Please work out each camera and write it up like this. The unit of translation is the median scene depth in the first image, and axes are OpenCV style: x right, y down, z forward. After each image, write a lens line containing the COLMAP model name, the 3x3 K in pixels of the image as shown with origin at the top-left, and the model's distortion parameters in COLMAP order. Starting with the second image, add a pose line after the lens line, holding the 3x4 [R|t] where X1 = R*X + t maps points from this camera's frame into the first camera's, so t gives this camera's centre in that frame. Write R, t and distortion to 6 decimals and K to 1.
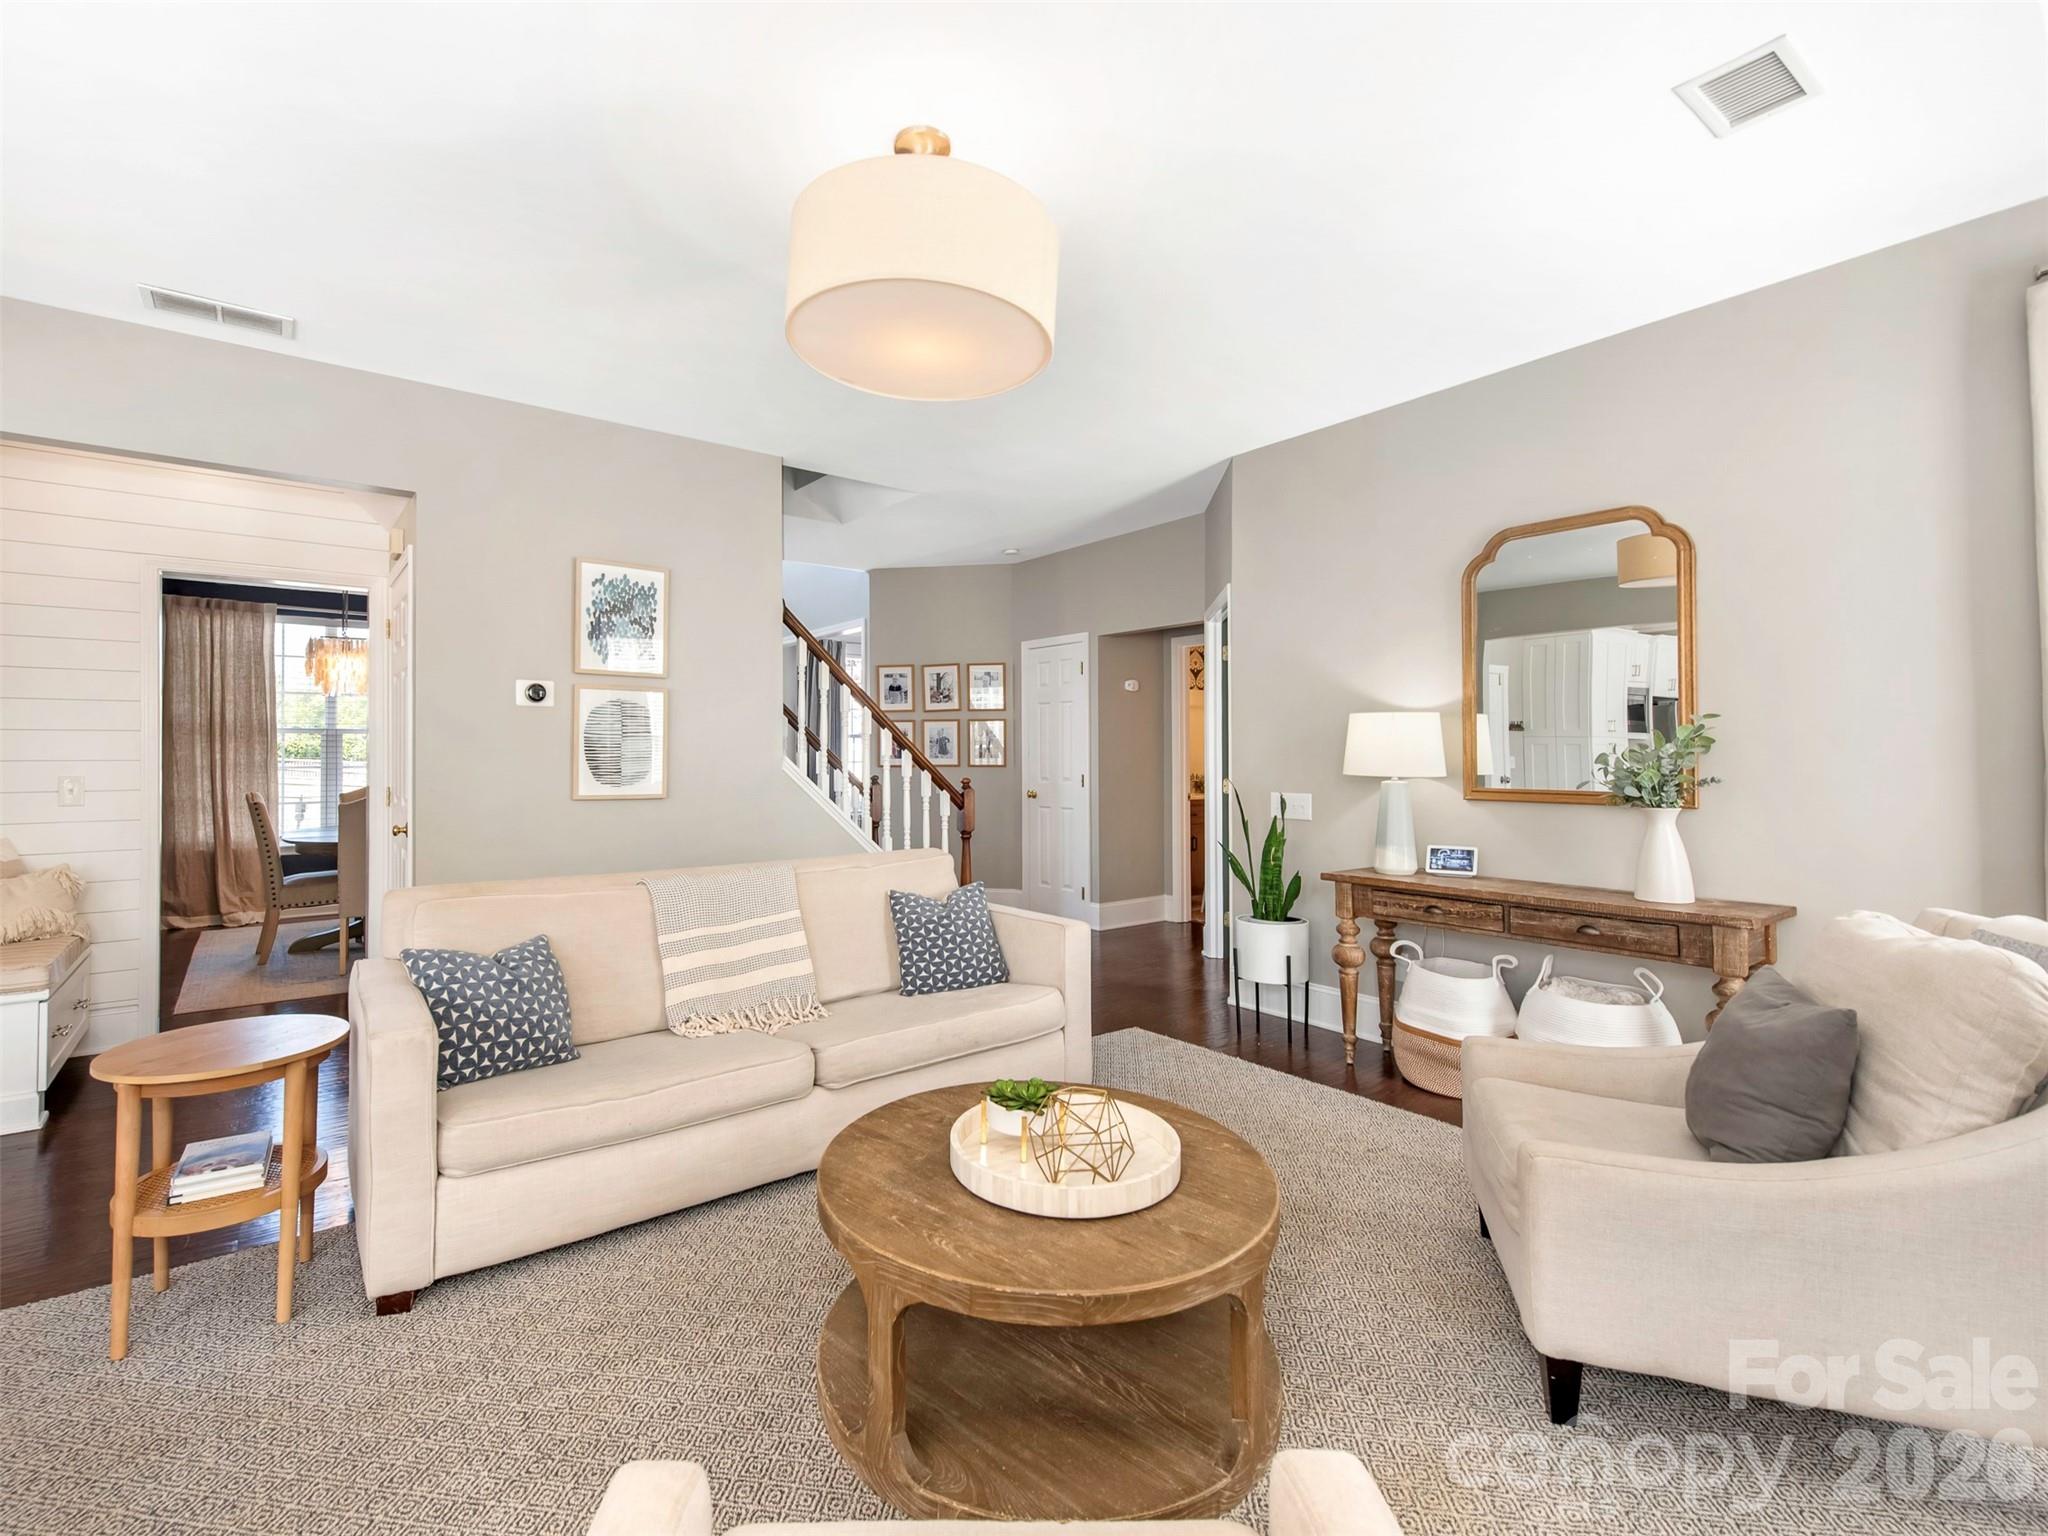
lens RADIAL K [[930.8, 0, 938.1], [0, 930.8, 750.8], [0, 0, 1]] dist [0.022282, -0.006470]
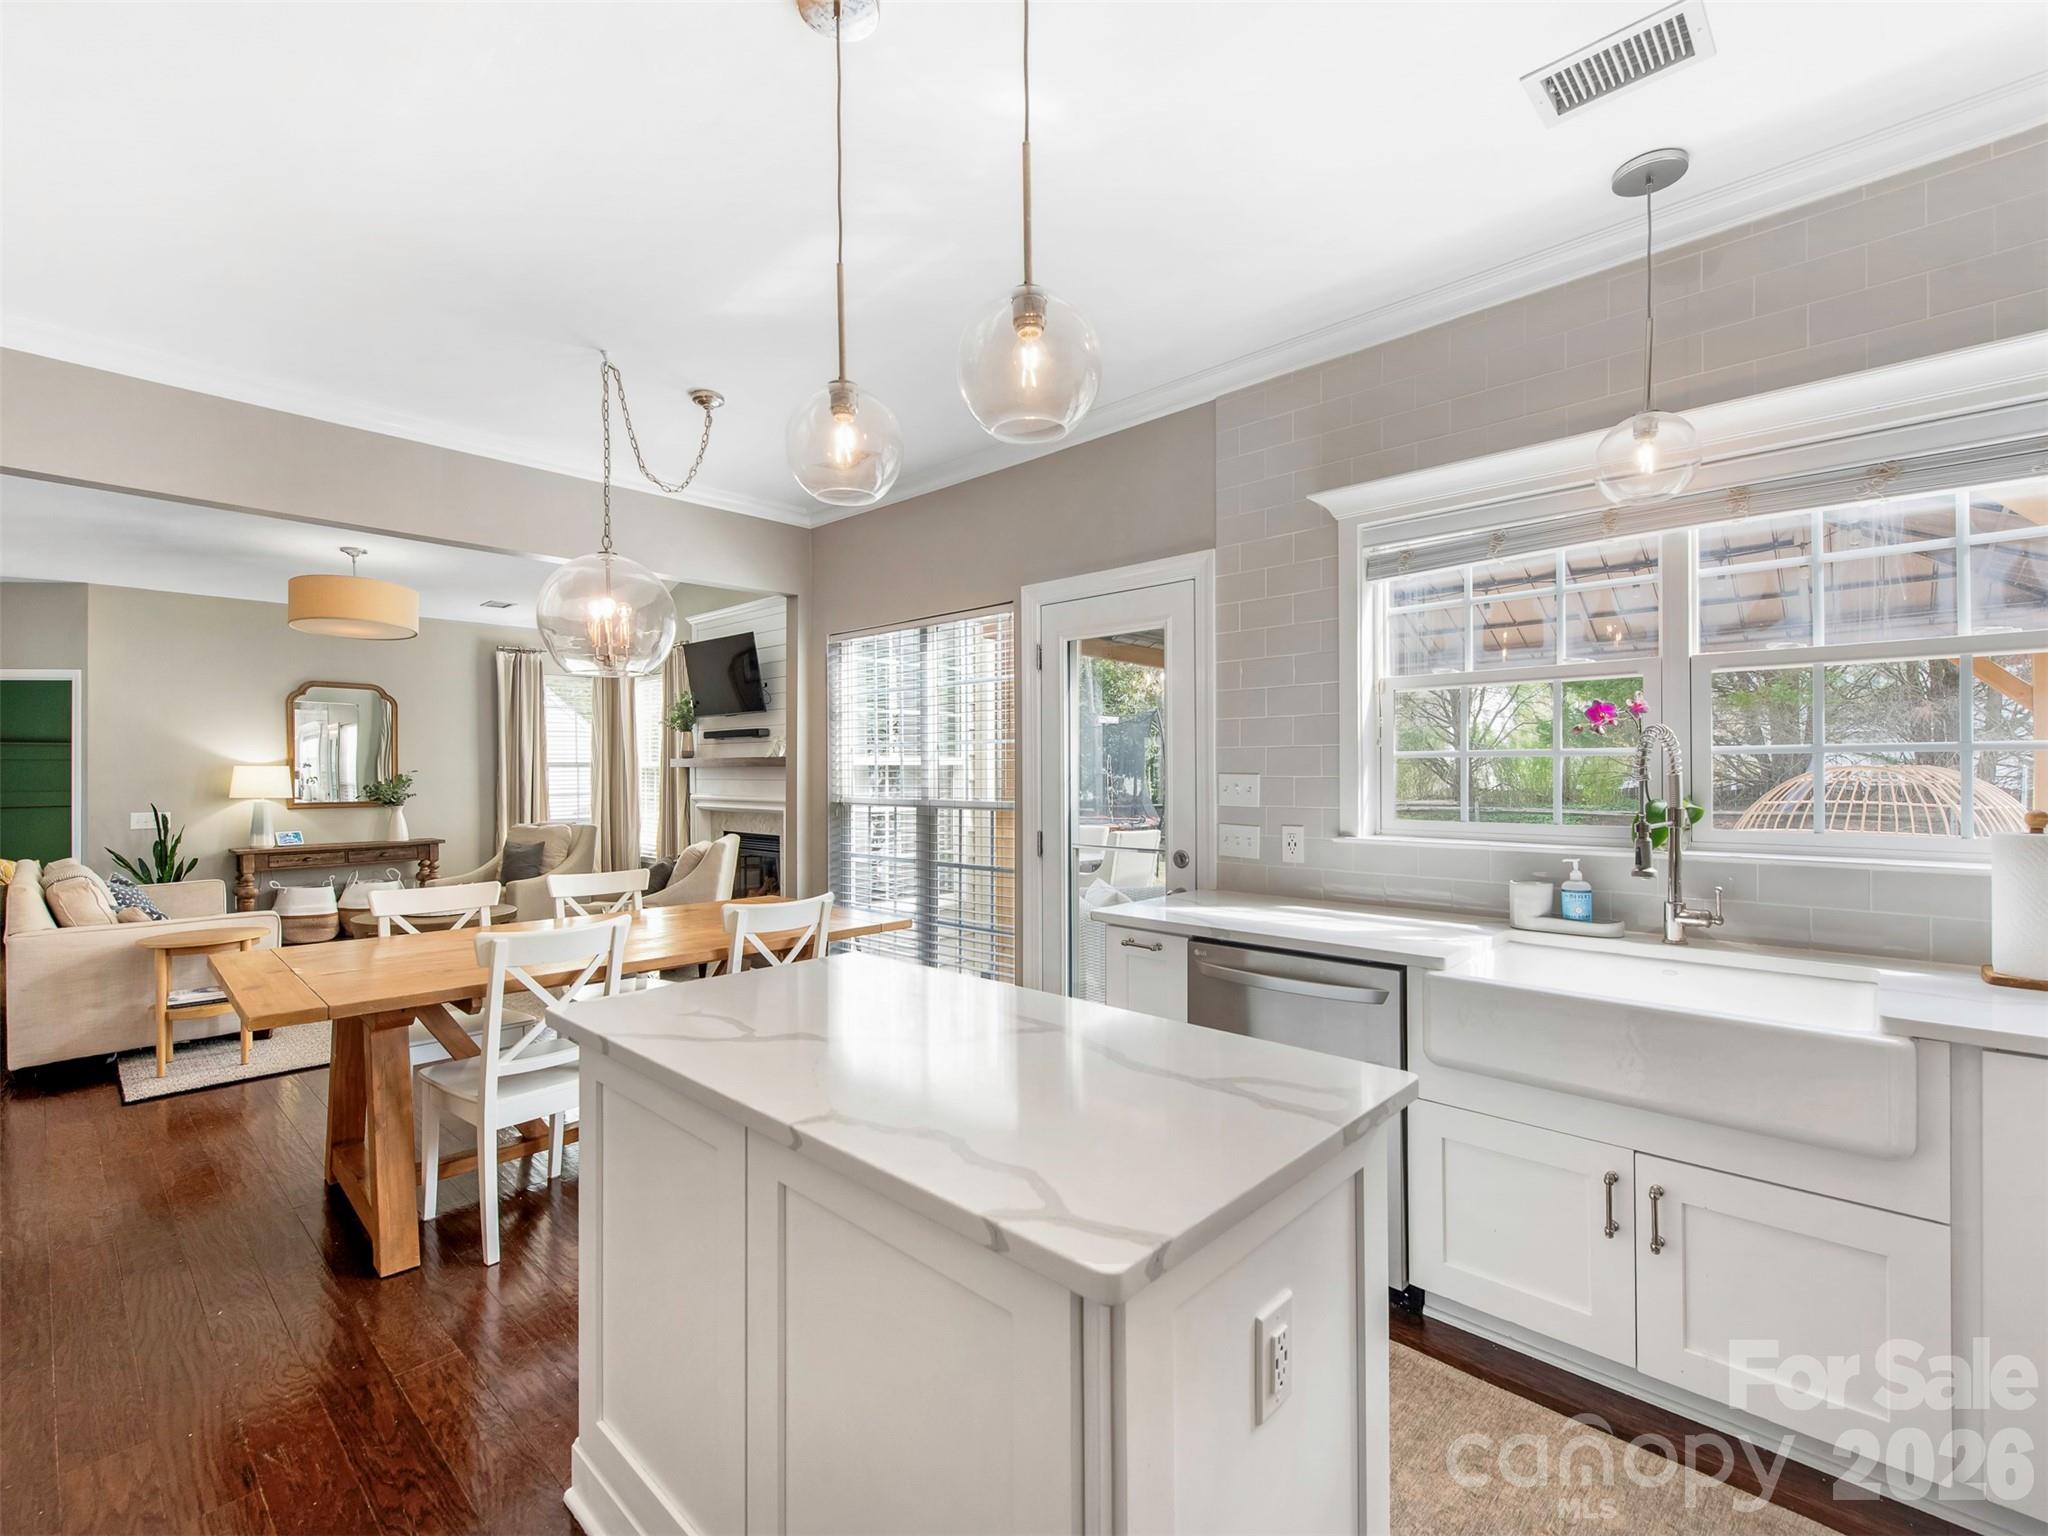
lens RADIAL K [[930.8, 0, 1039.4], [0, 930.8, 763.0], [0, 0, 1]] dist [0.022282, -0.006470]
pose [[-0.202274, 0.011905, 0.979257, -1.575867], [0.007139, 0.999917, -0.010681, -0.011936], [-0.979303, 0.004830, -0.202342, -0.160766]]
